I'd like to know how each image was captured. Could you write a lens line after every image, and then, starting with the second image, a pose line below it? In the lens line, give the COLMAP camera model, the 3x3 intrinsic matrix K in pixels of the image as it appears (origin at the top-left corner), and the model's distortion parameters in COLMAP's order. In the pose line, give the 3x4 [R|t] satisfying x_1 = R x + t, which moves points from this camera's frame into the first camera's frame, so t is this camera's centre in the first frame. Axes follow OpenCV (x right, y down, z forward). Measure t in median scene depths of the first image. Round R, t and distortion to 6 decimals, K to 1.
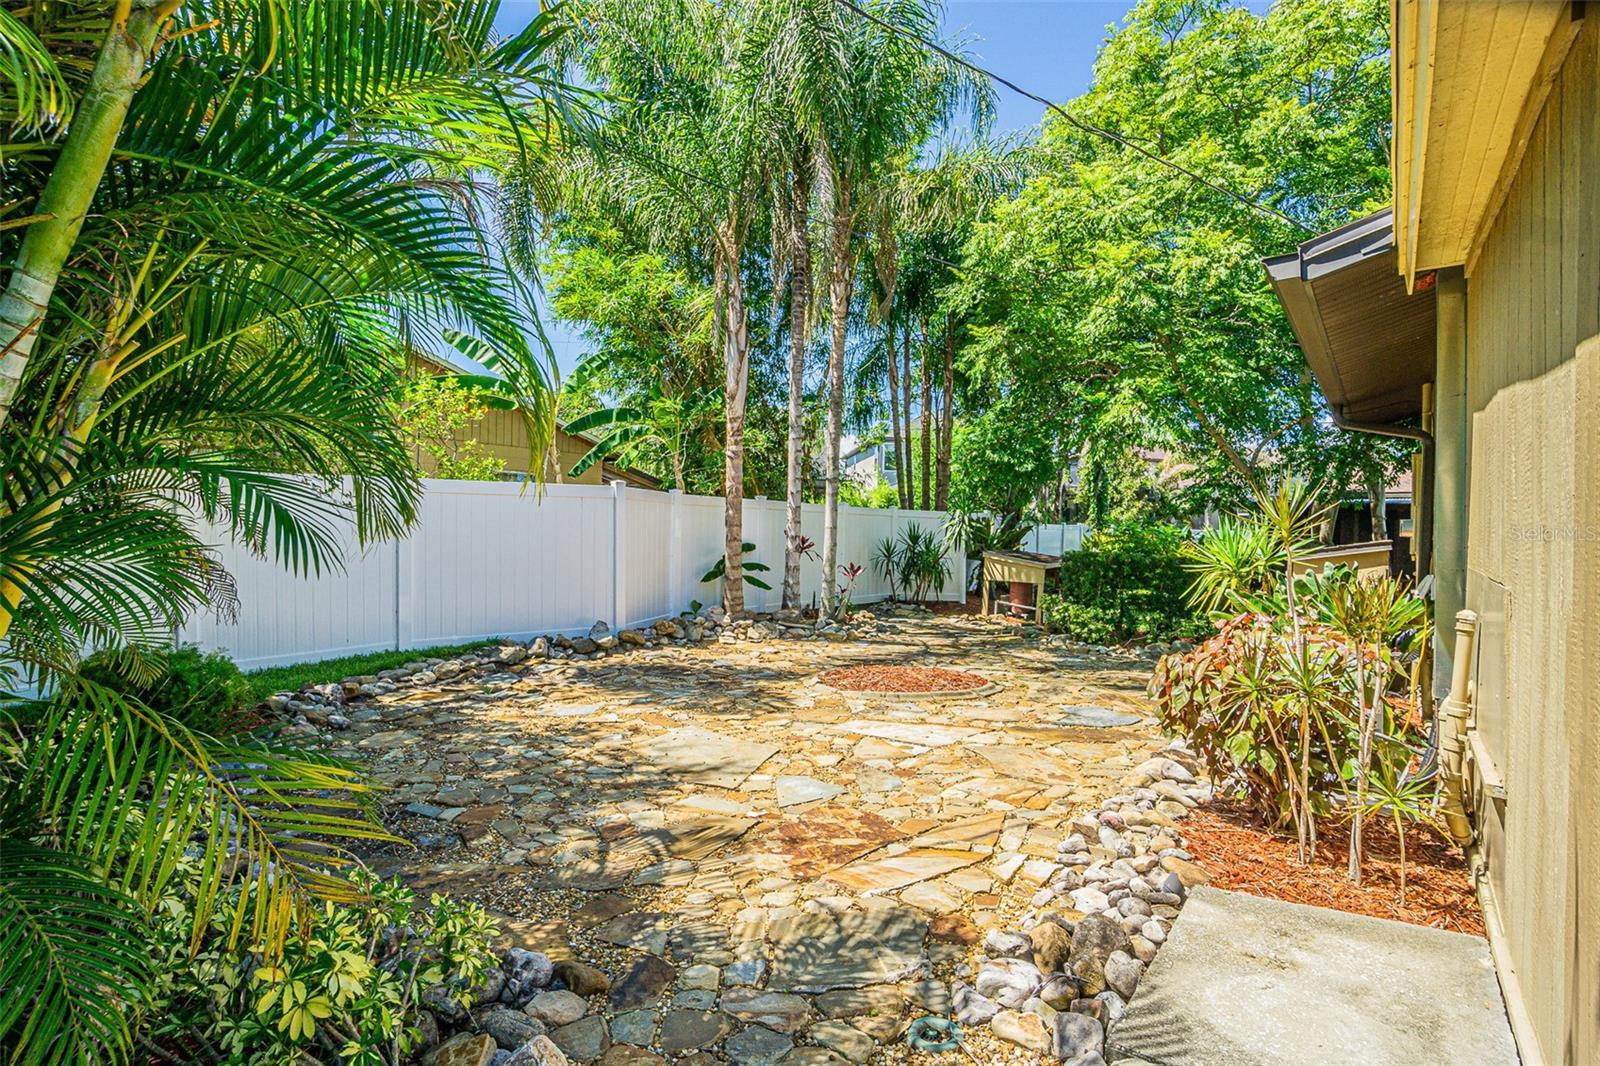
lens RADIAL K [[753.1, 0, 789.5], [0, 753.1, 526.6], [0, 0, 1]] dist [-0.064925, 0.020581]
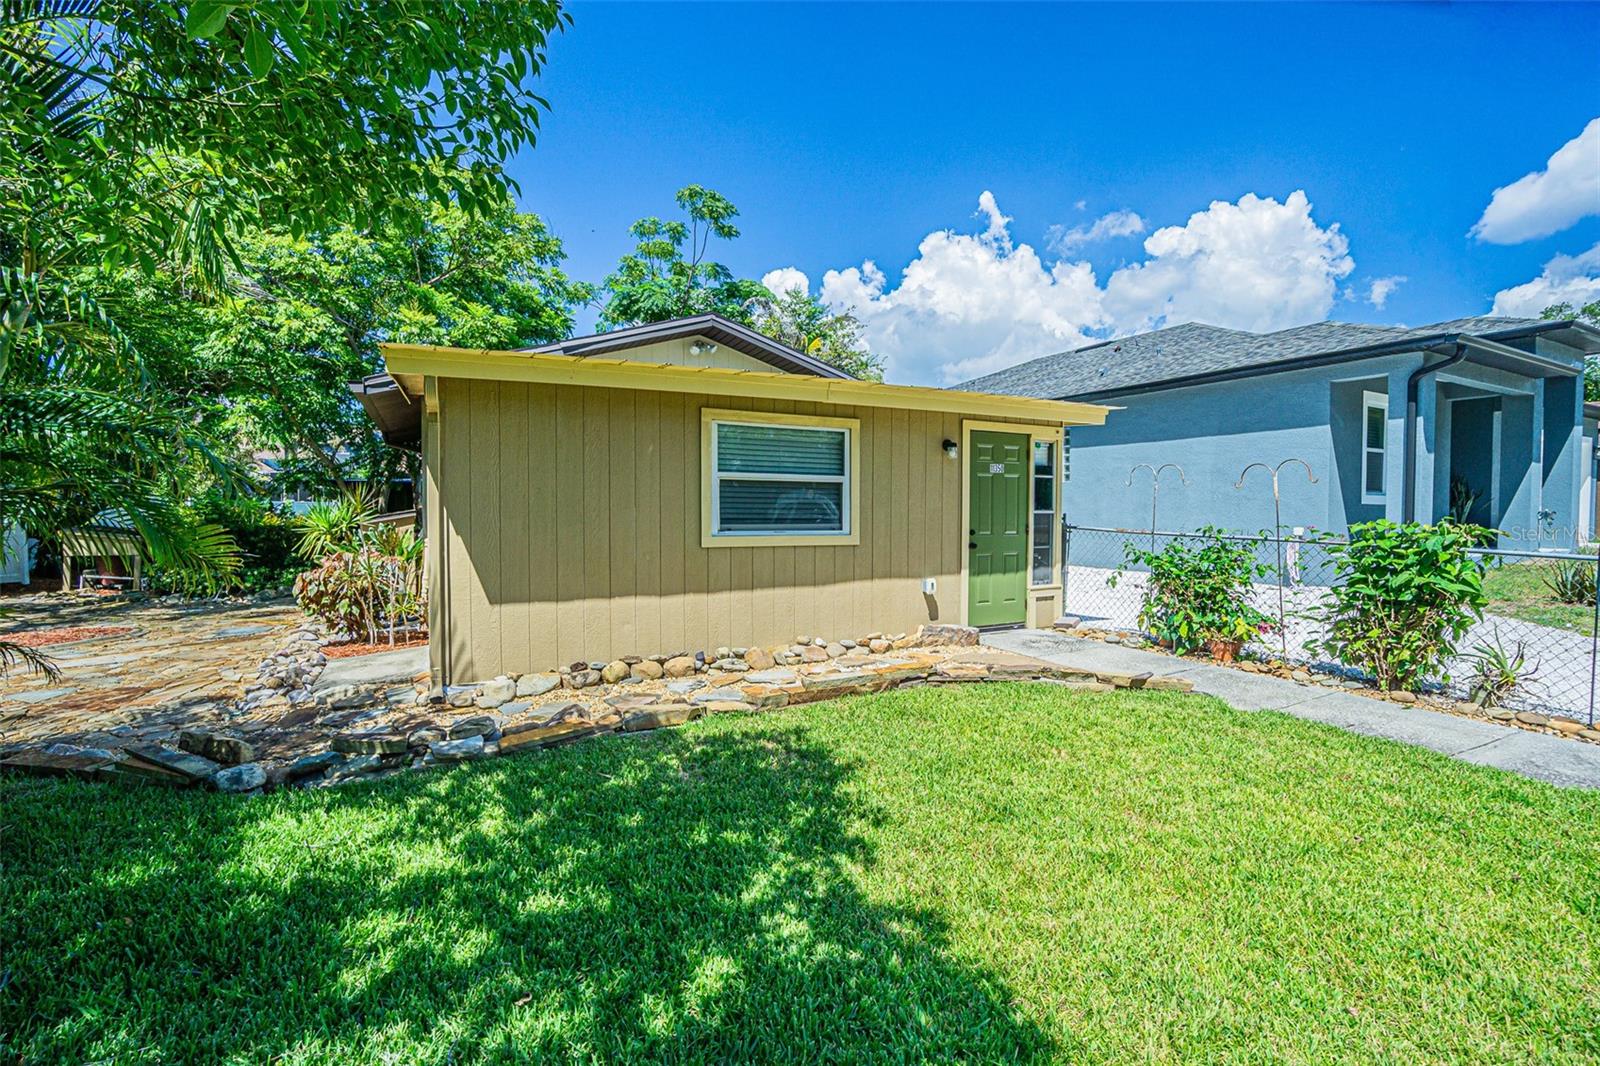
lens RADIAL K [[719.9, 0, 799.0], [0, 719.9, 528.4], [0, 0, 1]] dist [-0.056223, 0.018710]
pose [[0.401381, -0.045382, 0.914786, -0.290600], [0.001660, 0.998806, 0.048822, -0.014912], [-0.915910, -0.018078, 0.400977, -0.419607]]
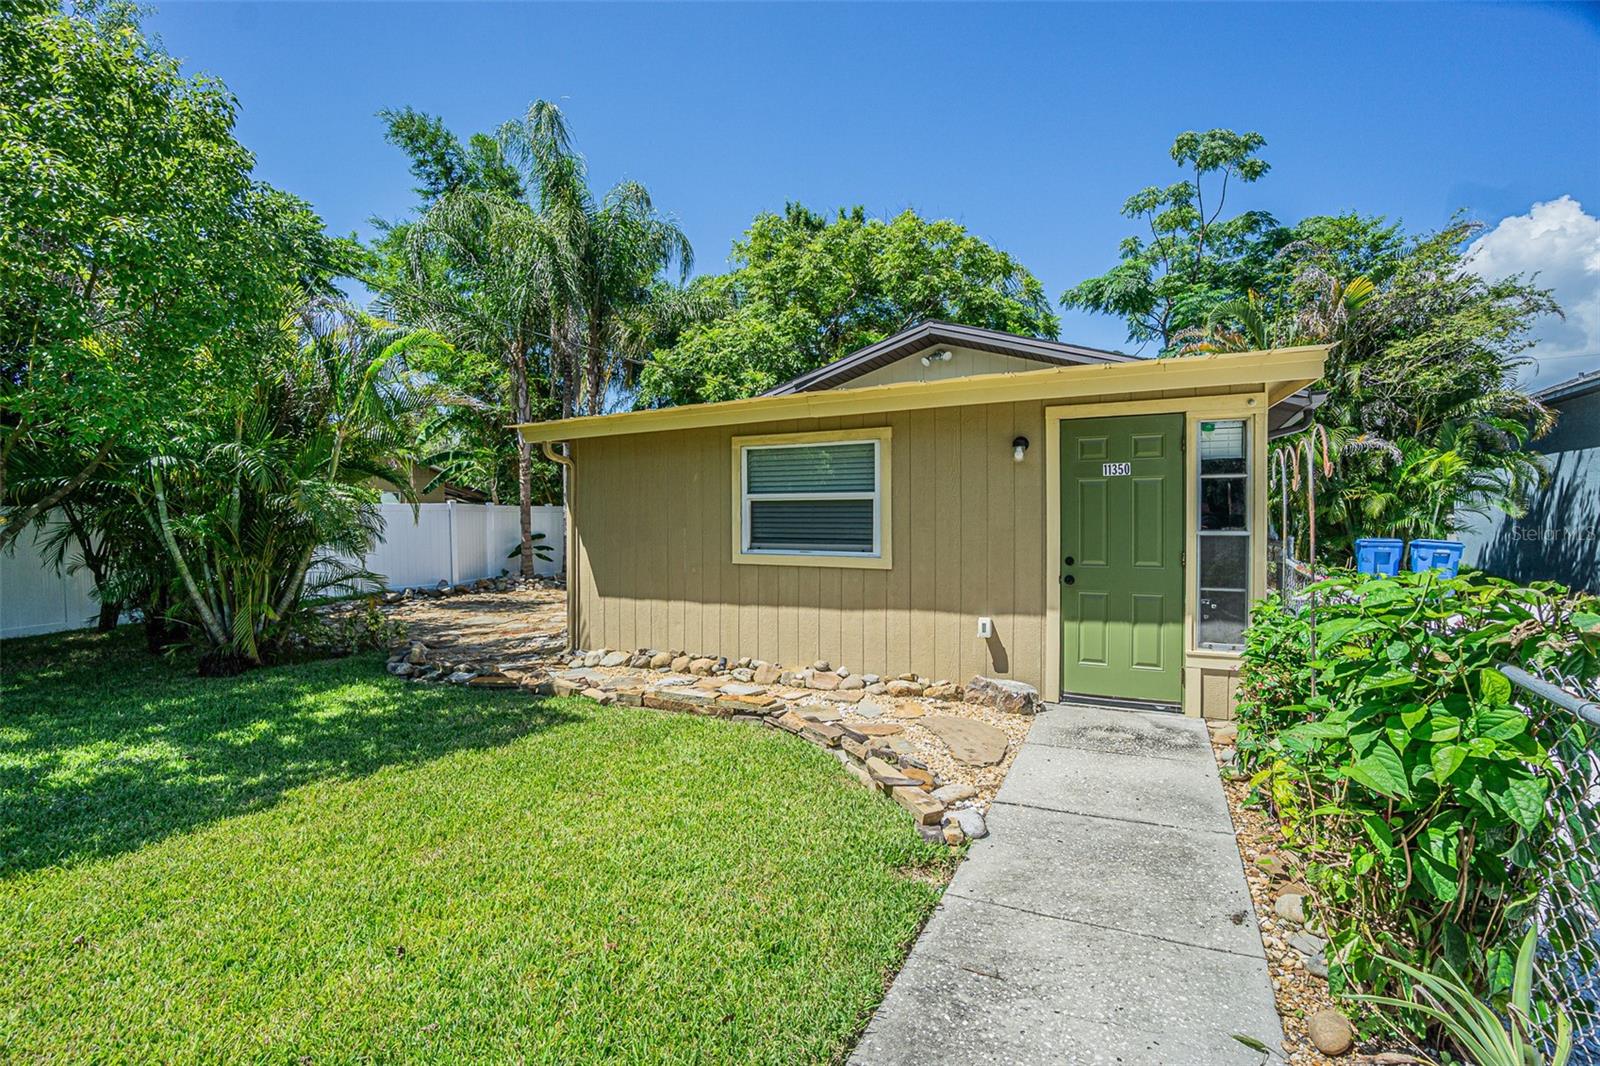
lens RADIAL K [[738.3, 0, 791.5], [0, 738.3, 526.5], [0, 0, 1]] dist [-0.058719, 0.019827]
pose [[0.983244, -0.028113, 0.180115, 0.256462], [0.024790, 0.999479, 0.020673, -0.016657], [-0.180603, -0.015861, 0.983428, -0.865320]]
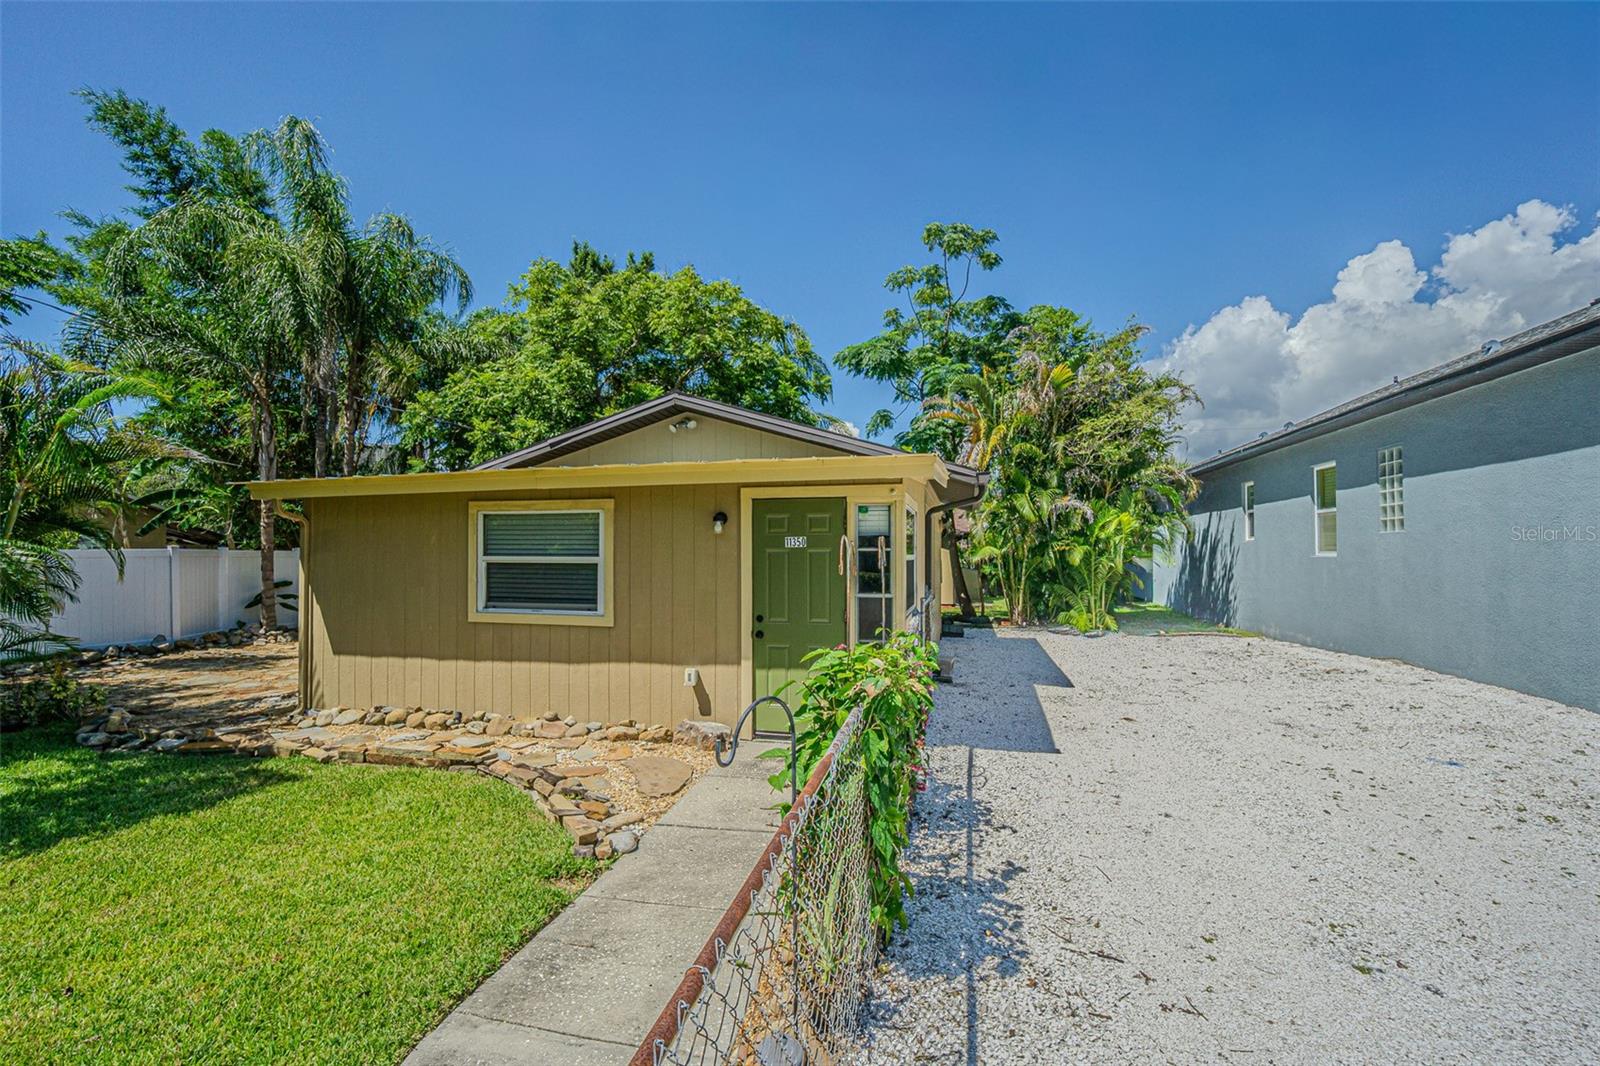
lens RADIAL K [[762.2, 0, 803.2], [0, 762.2, 541.0], [0, 0, 1]] dist [-0.062719, 0.025362]
pose [[0.902790, -0.016045, 0.429783, 0.315770], [0.018508, 0.999828, -0.001550, -0.046394], [-0.429684, 0.009354, 0.902931, -1.016366]]
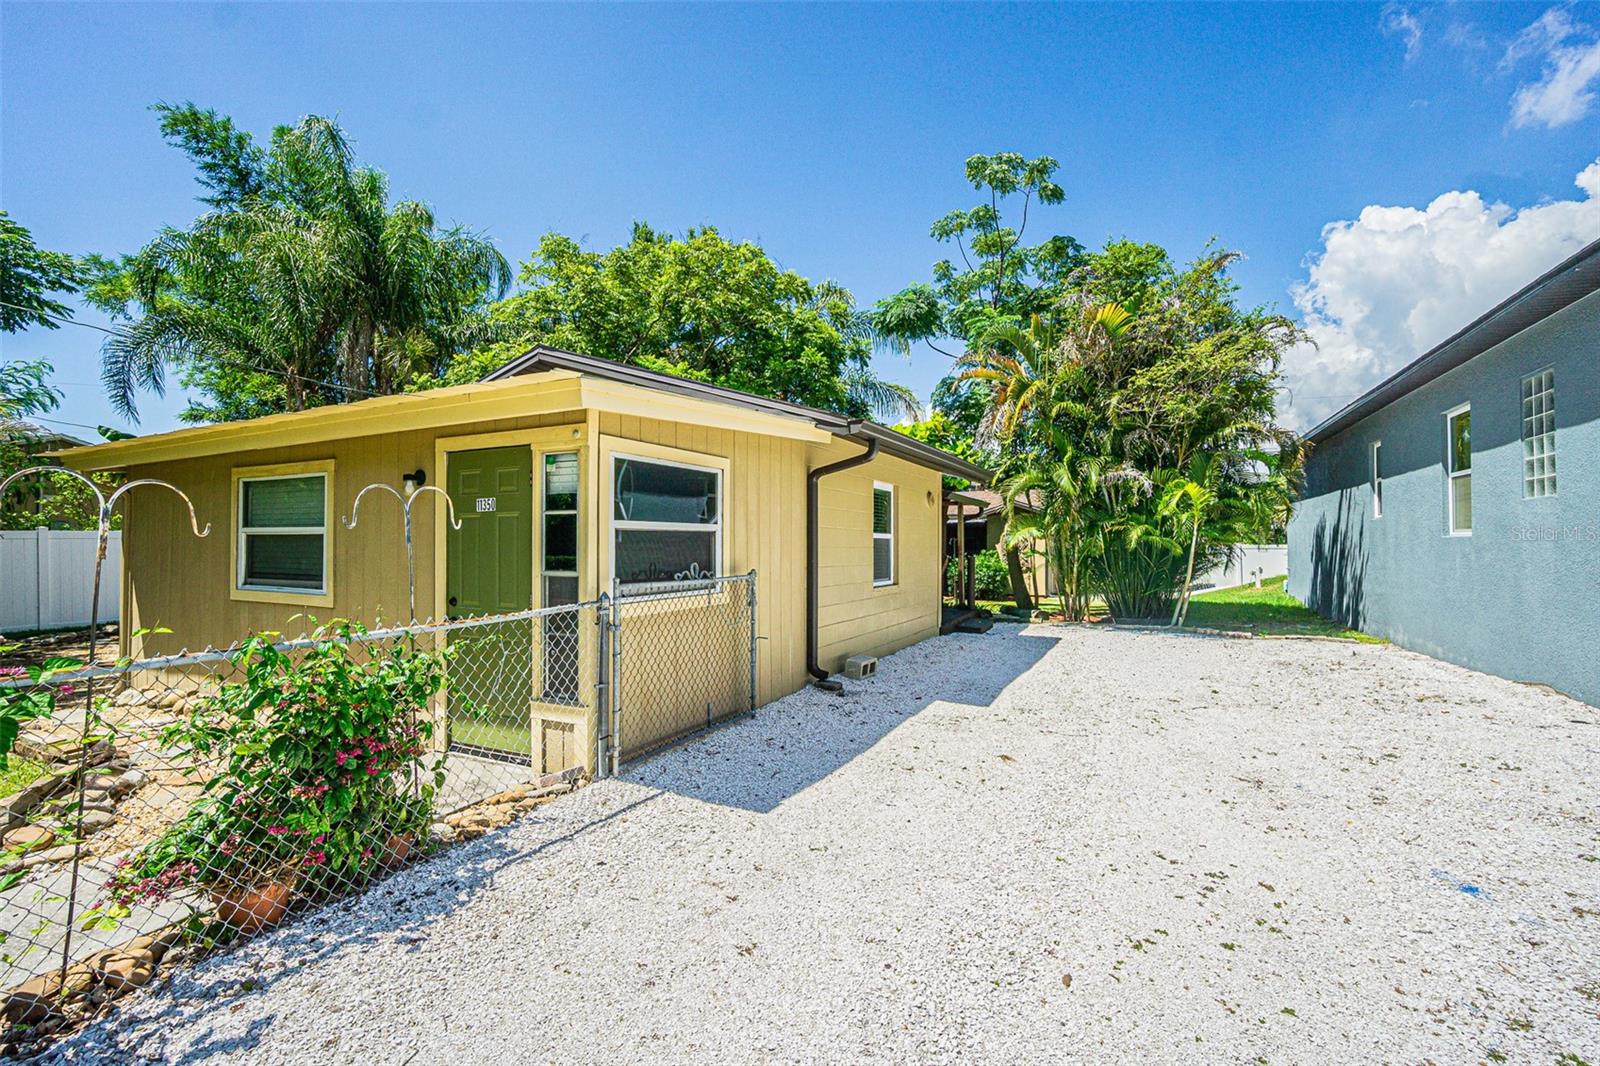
lens RADIAL K [[752.4, 0, 814.1], [0, 752.4, 536.1], [0, 0, 1]] dist [-0.058060, 0.021565]
pose [[0.976827, -0.019020, 0.213182, 0.790339], [0.019634, 0.999807, -0.000763, -0.014716], [-0.213126, 0.004931, 0.977012, -0.944809]]
